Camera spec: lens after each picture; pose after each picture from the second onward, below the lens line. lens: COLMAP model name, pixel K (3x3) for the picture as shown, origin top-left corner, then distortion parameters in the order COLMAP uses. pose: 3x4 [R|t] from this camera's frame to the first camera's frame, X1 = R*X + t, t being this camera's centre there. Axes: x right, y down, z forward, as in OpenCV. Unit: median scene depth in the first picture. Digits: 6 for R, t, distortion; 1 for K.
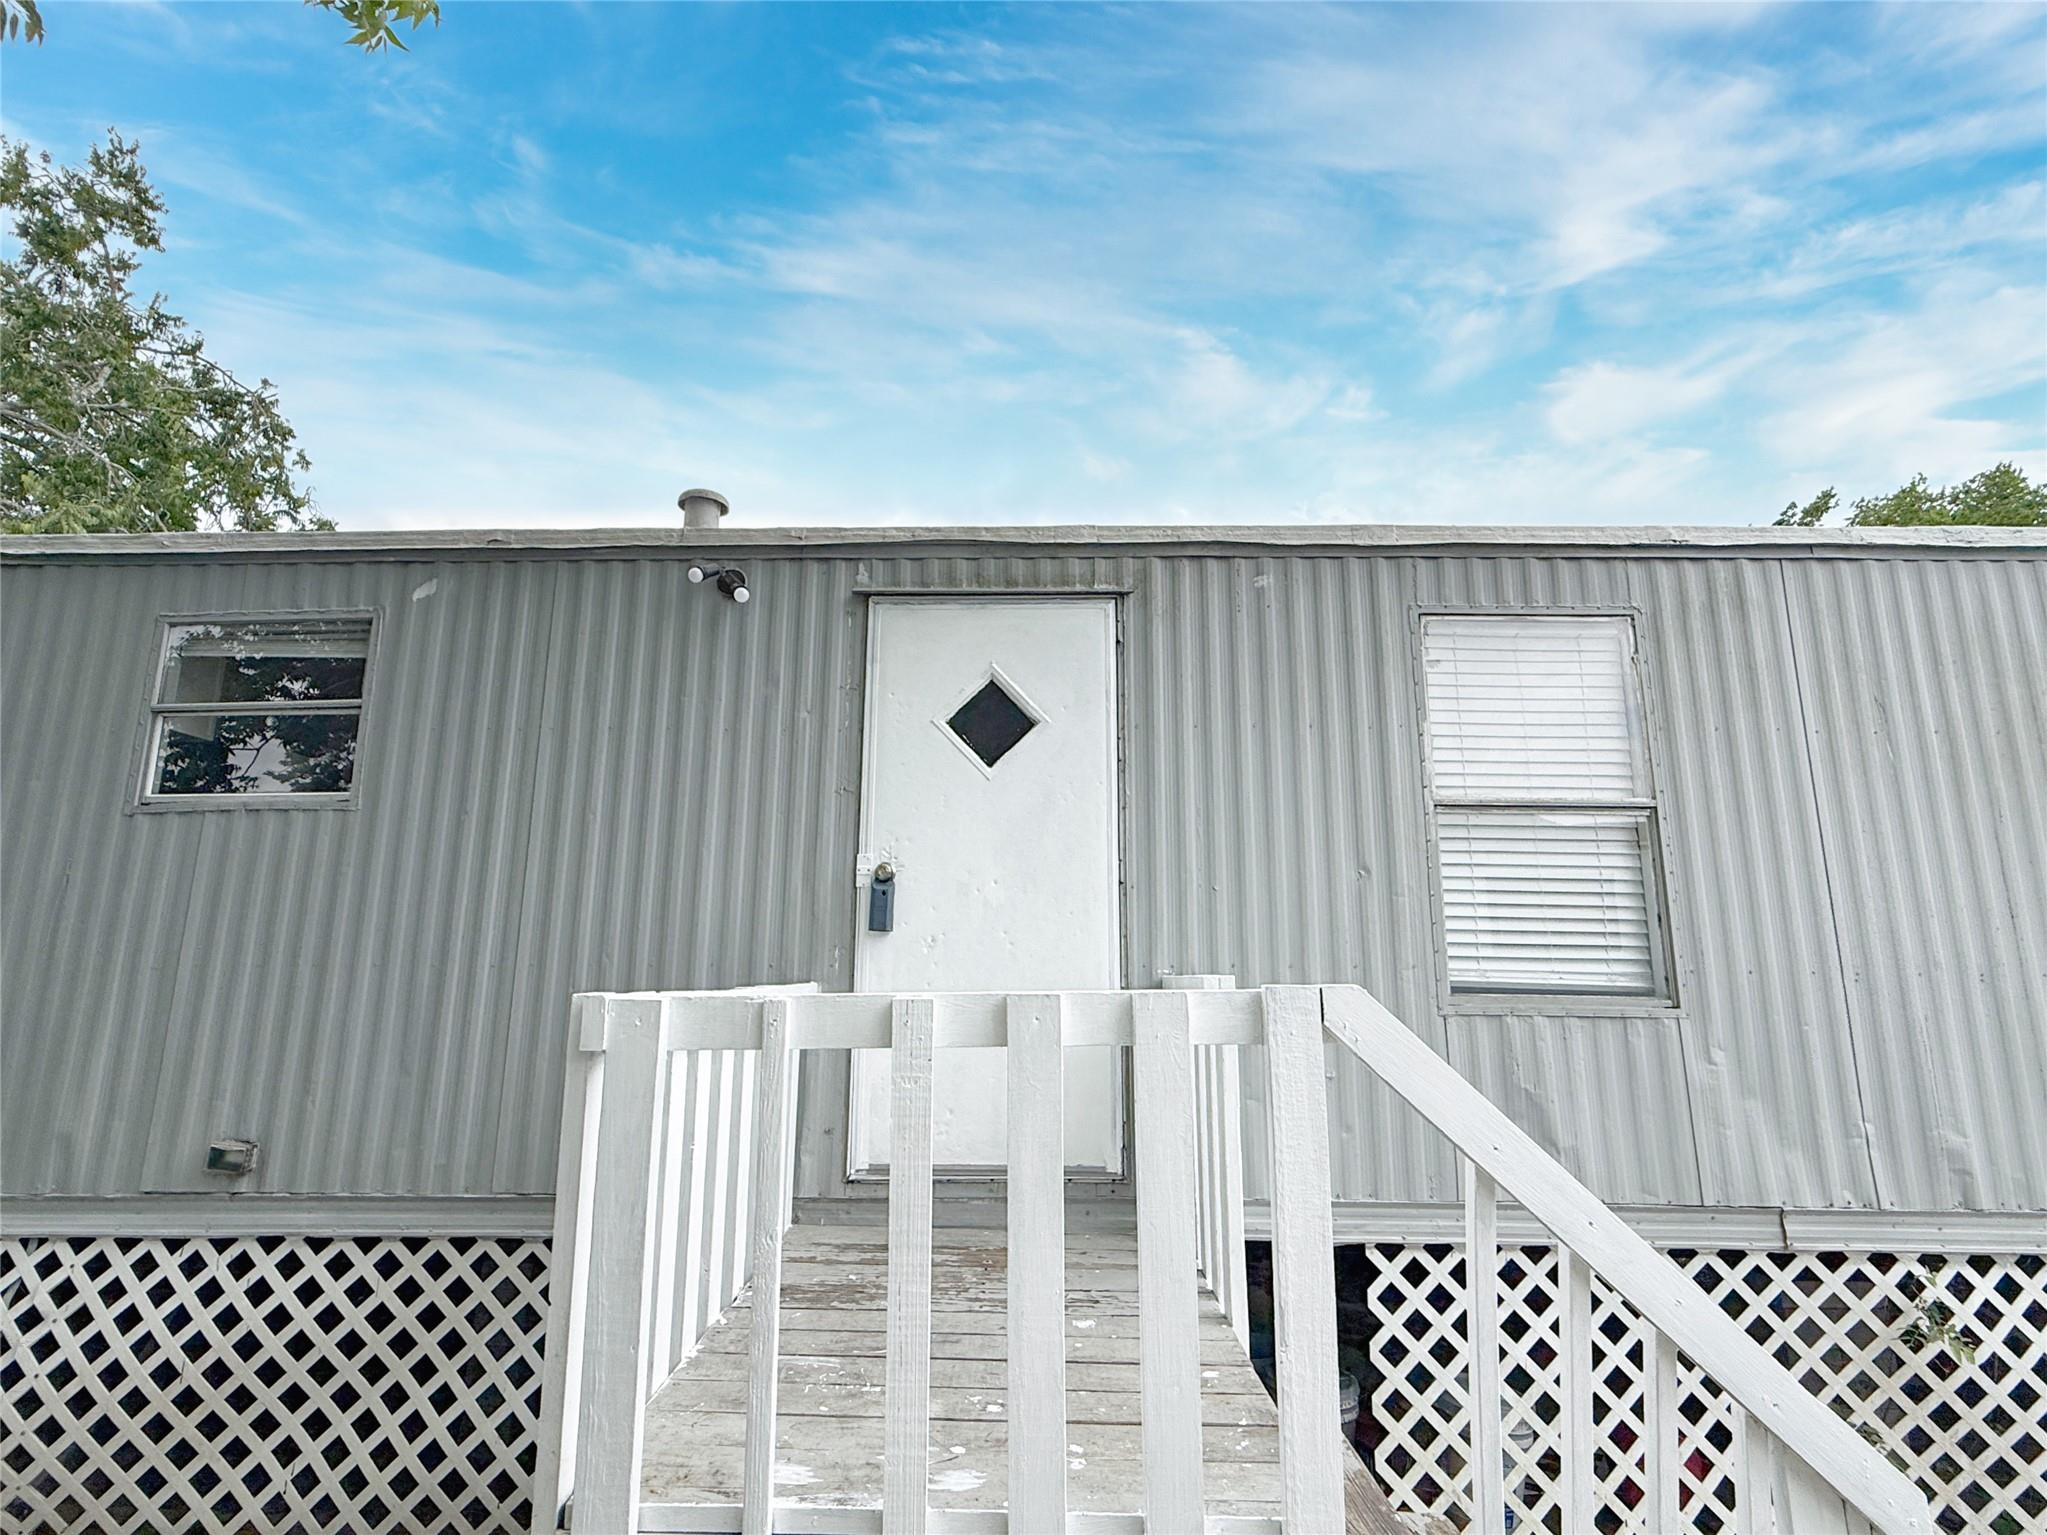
lens RADIAL K [[1065.2, 0, 1020.7], [0, 1065.2, 780.3], [0, 0, 1]] dist [0.003452, 0.000675]
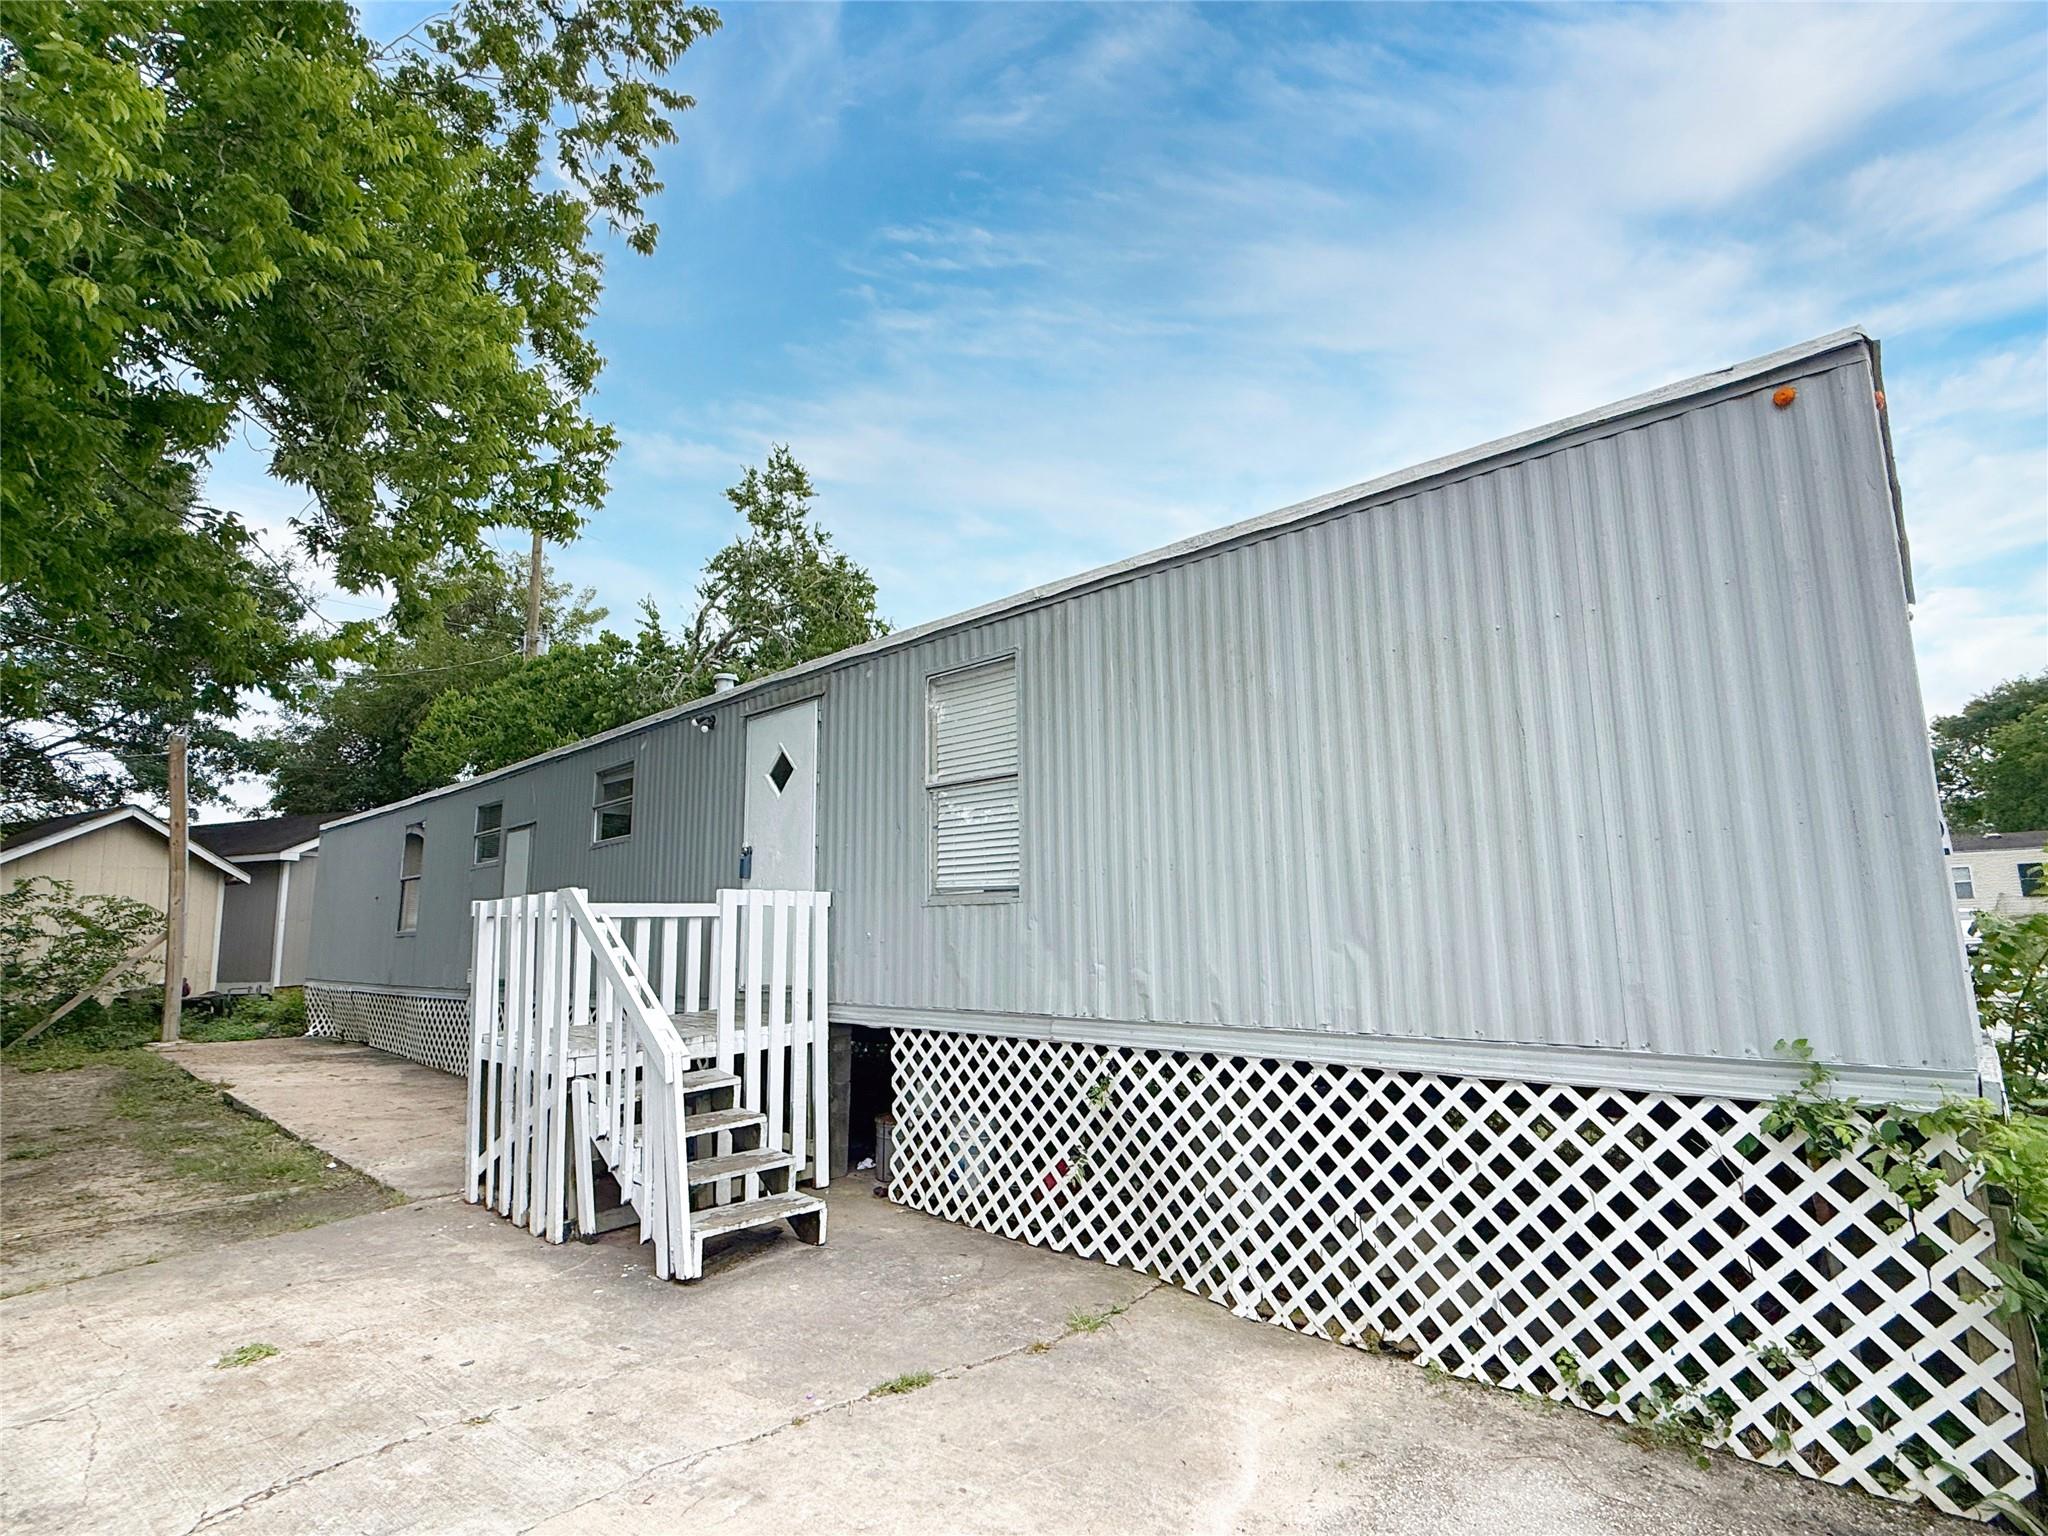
lens RADIAL K [[981.9, 0, 1028.6], [0, 981.9, 780.7], [0, 0, 1]] dist [0.021992, 0.000242]
pose [[0.752358, -0.121026, -0.647541, 1.529832], [0.159304, 0.987229, 0.000575, 0.035441], [0.639202, -0.103589, 0.762030, -0.118850]]
